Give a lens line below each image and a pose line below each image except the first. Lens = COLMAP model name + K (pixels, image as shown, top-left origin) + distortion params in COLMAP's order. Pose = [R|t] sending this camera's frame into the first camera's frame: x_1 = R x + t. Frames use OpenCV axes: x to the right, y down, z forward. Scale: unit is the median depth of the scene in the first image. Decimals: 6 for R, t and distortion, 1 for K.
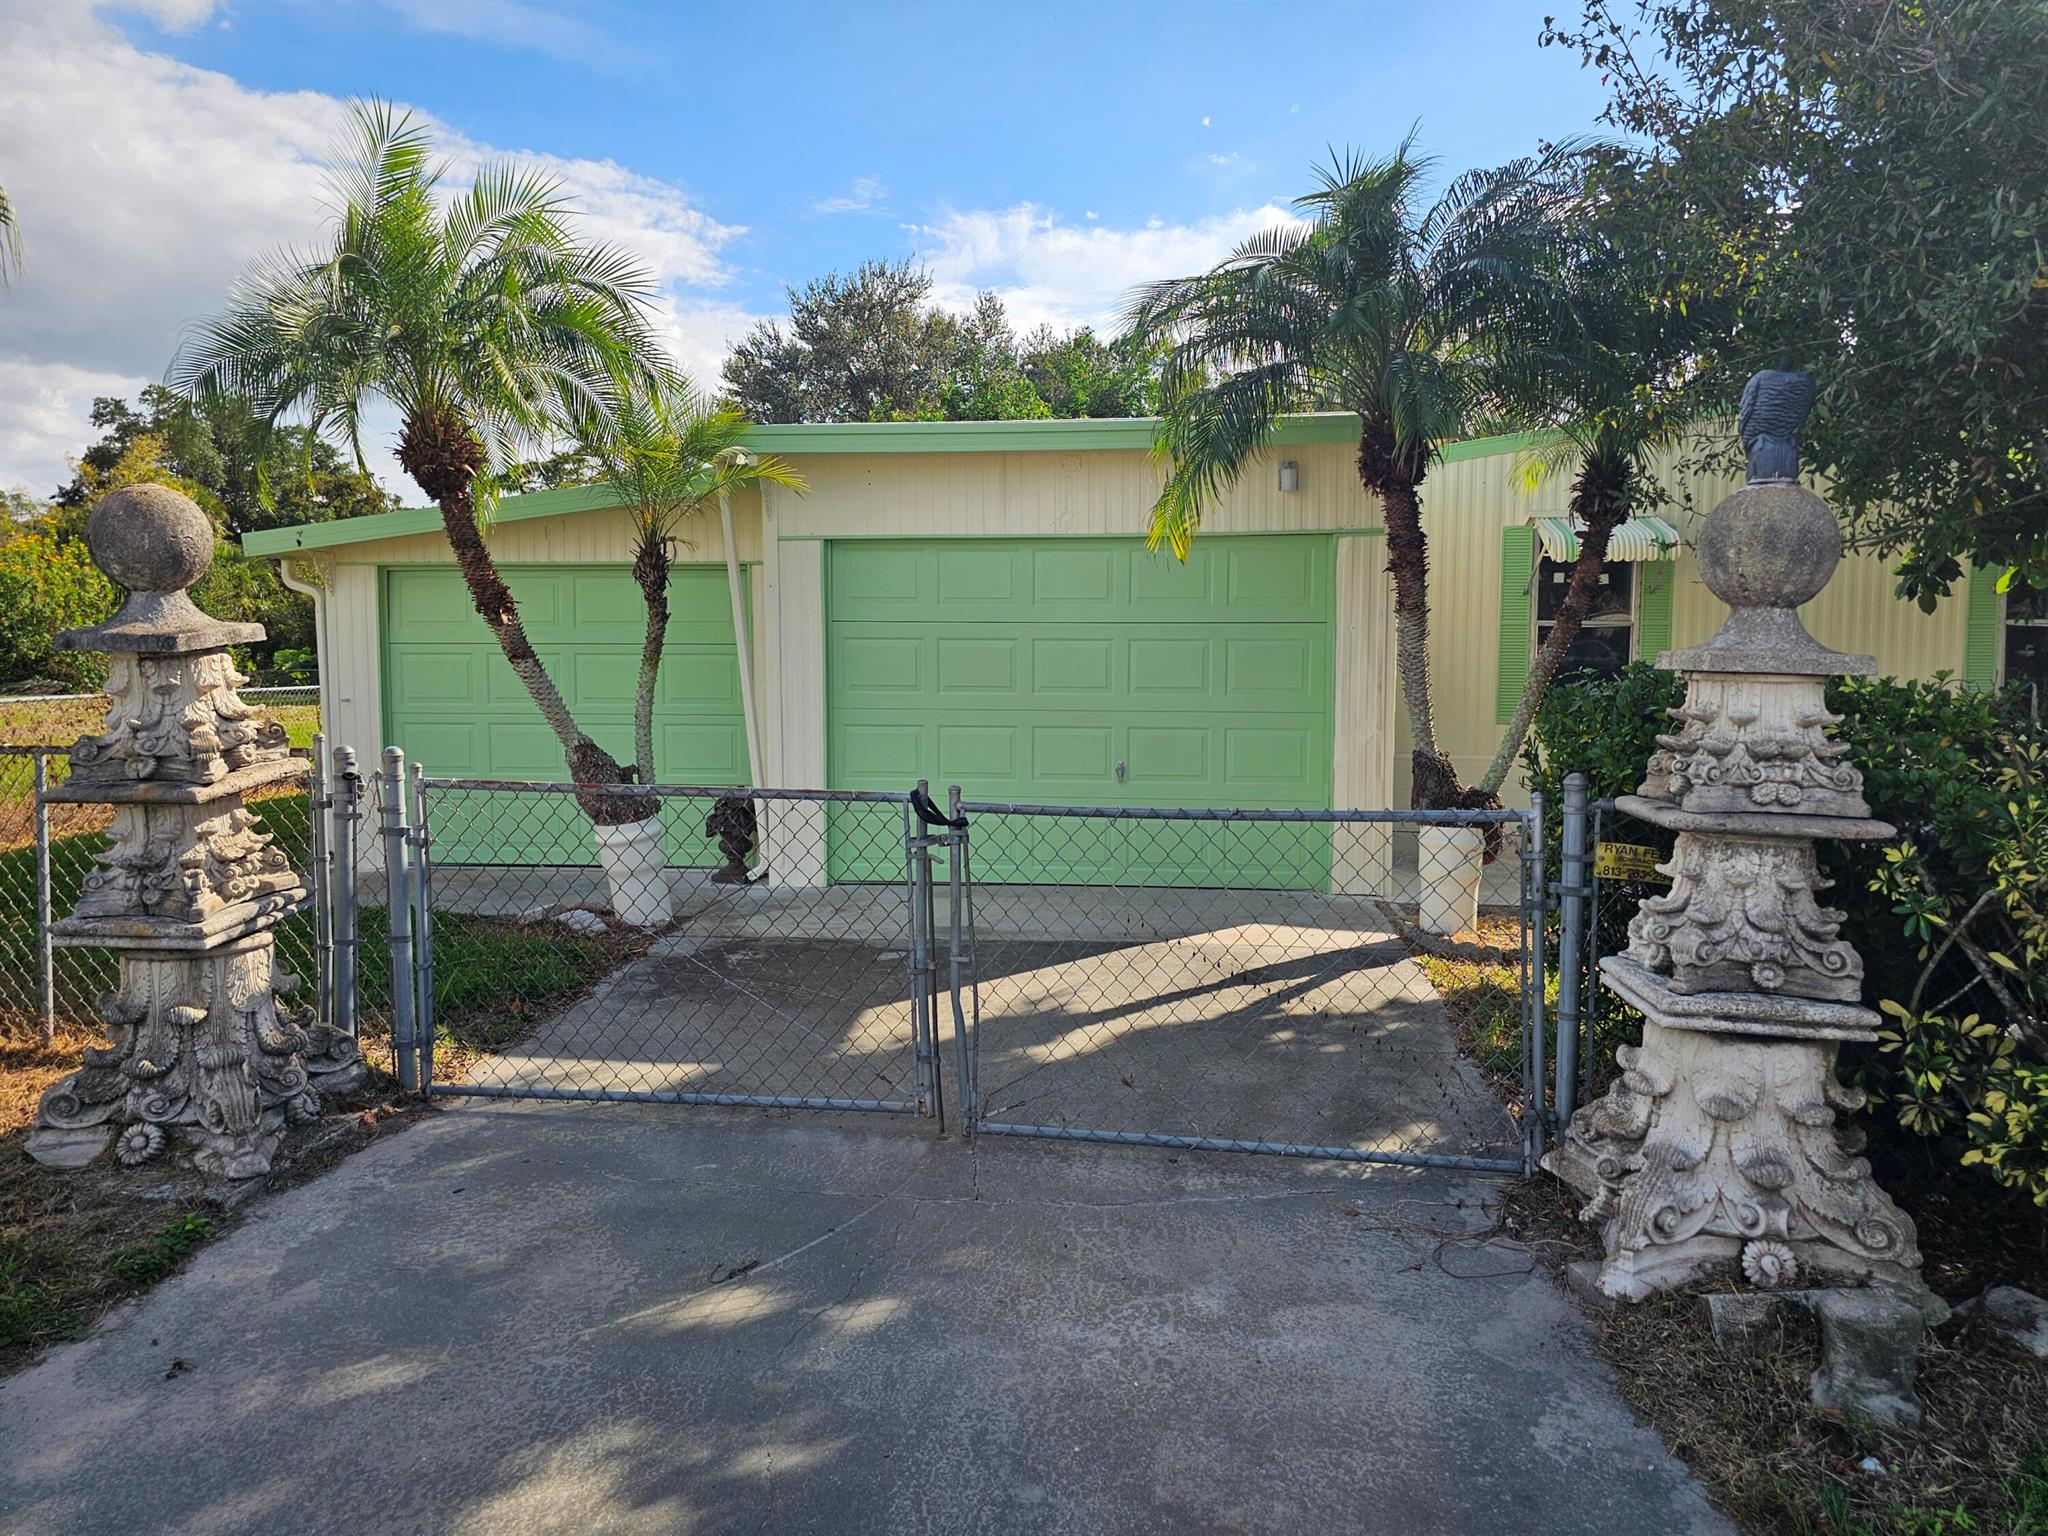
lens RADIAL K [[1375.0, 0, 1025.8], [0, 1375.0, 762.8], [0, 0, 1]] dist [0.021992, -0.007992]
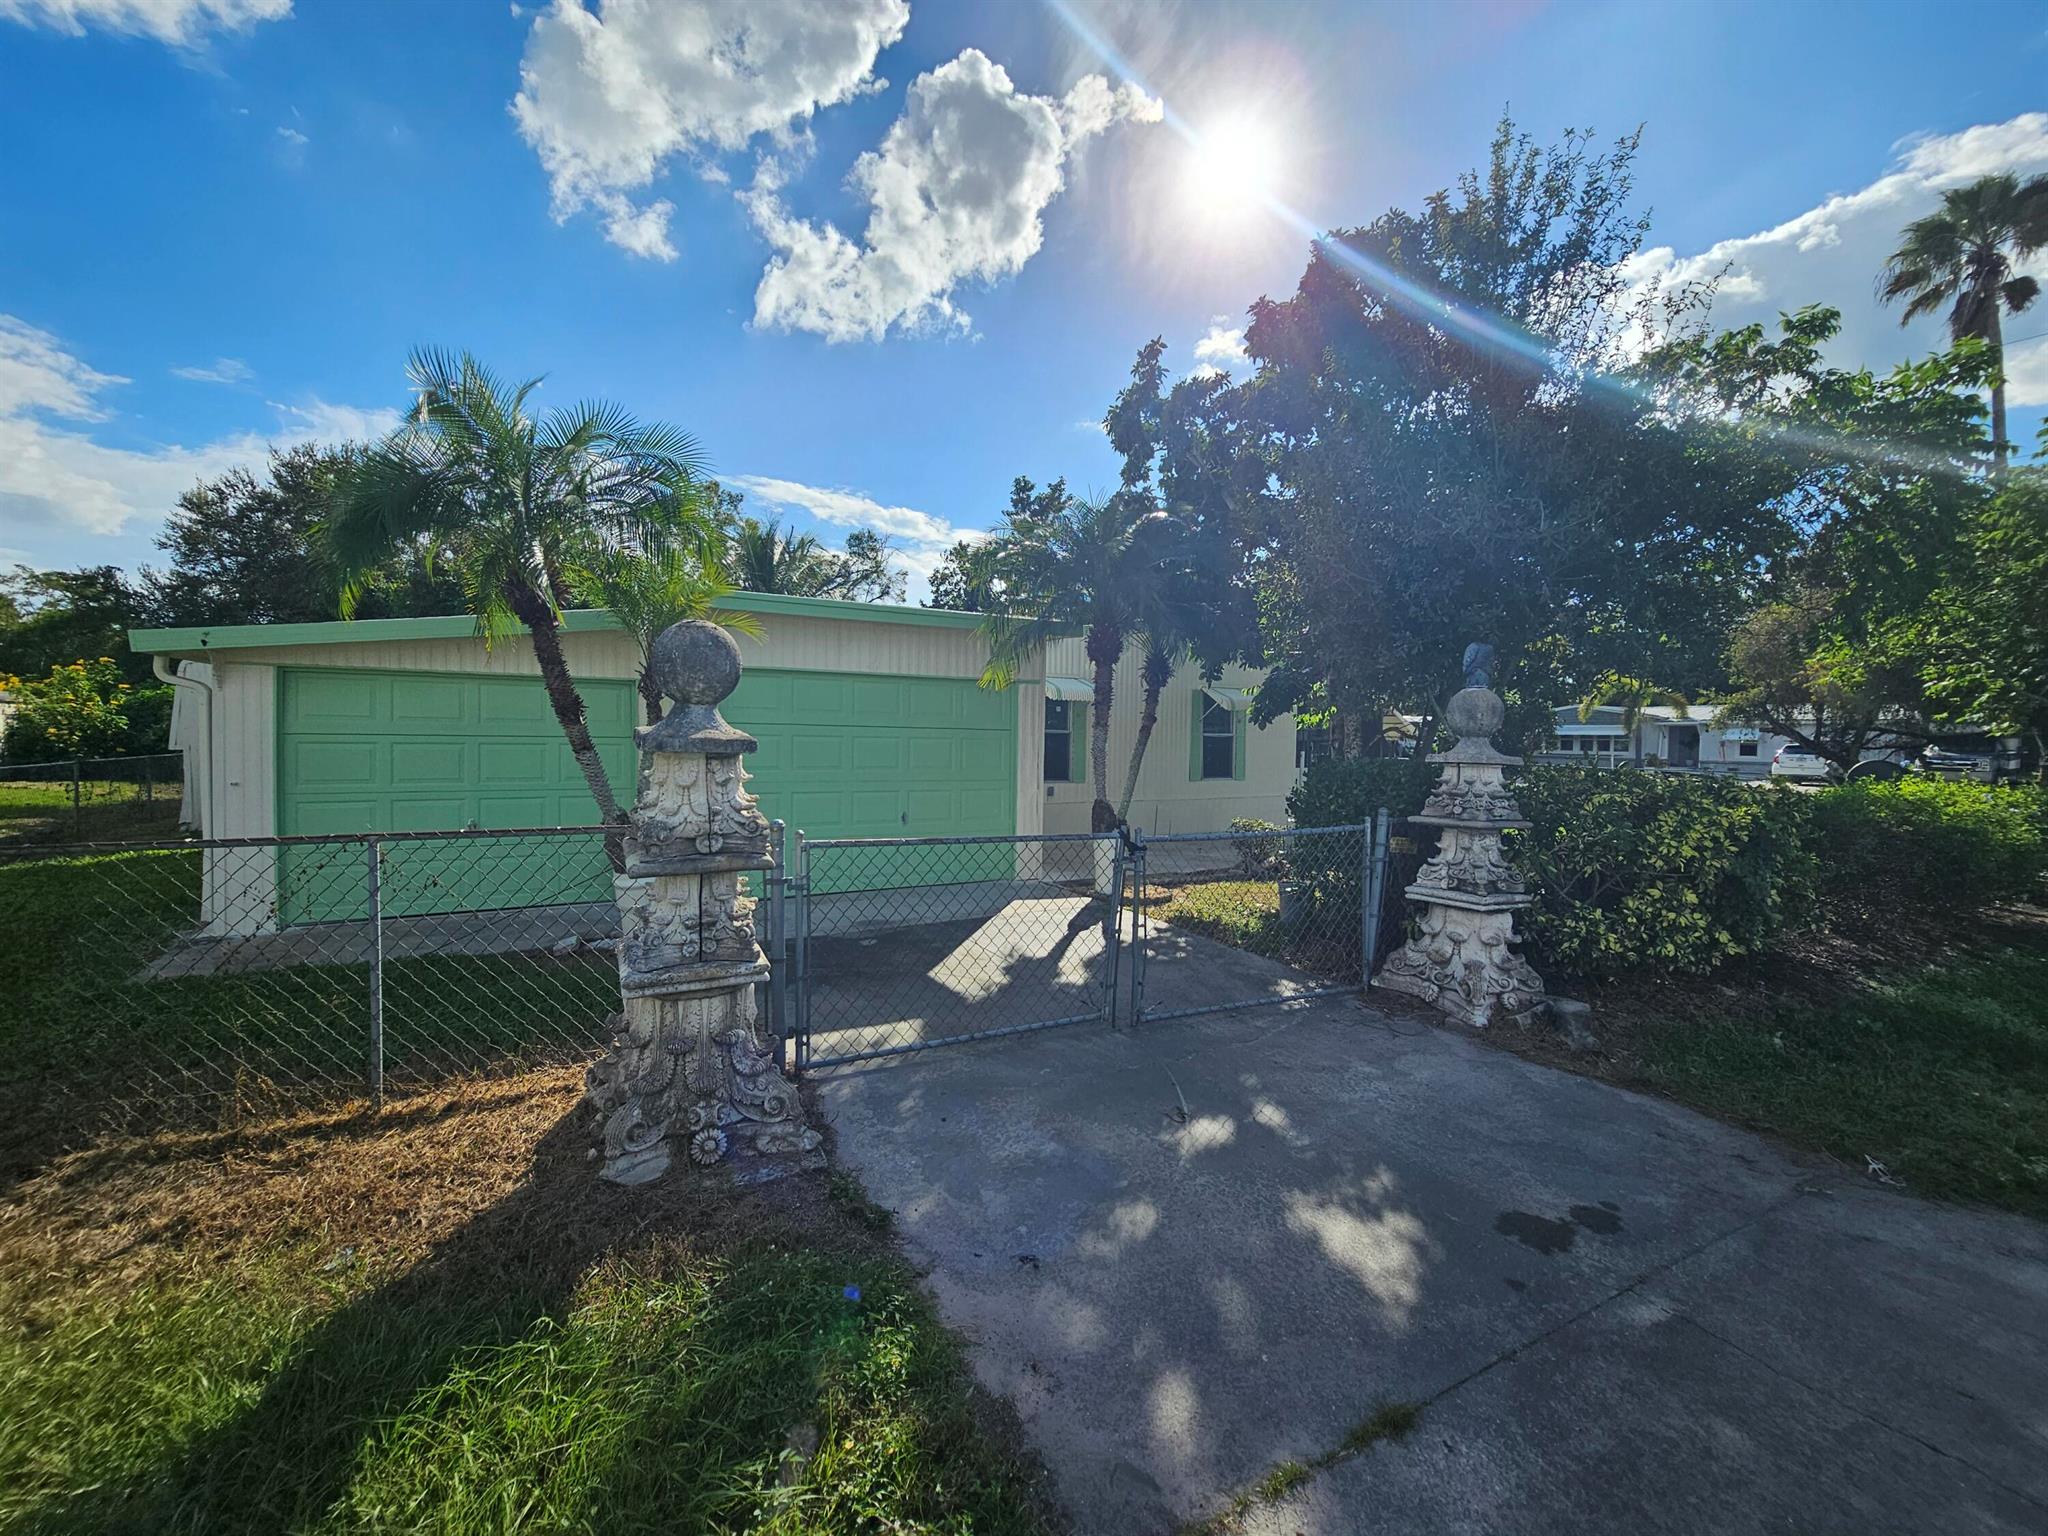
lens RADIAL K [[828.7, 0, 1023.7], [0, 828.7, 773.4], [0, 0, 1]] dist [-0.002817, 0.000170]
pose [[0.821466, -0.013350, 0.570101, -0.802013], [0.036288, 0.998924, -0.028895, -0.027654], [-0.569101, 0.044424, 0.821067, 0.206444]]
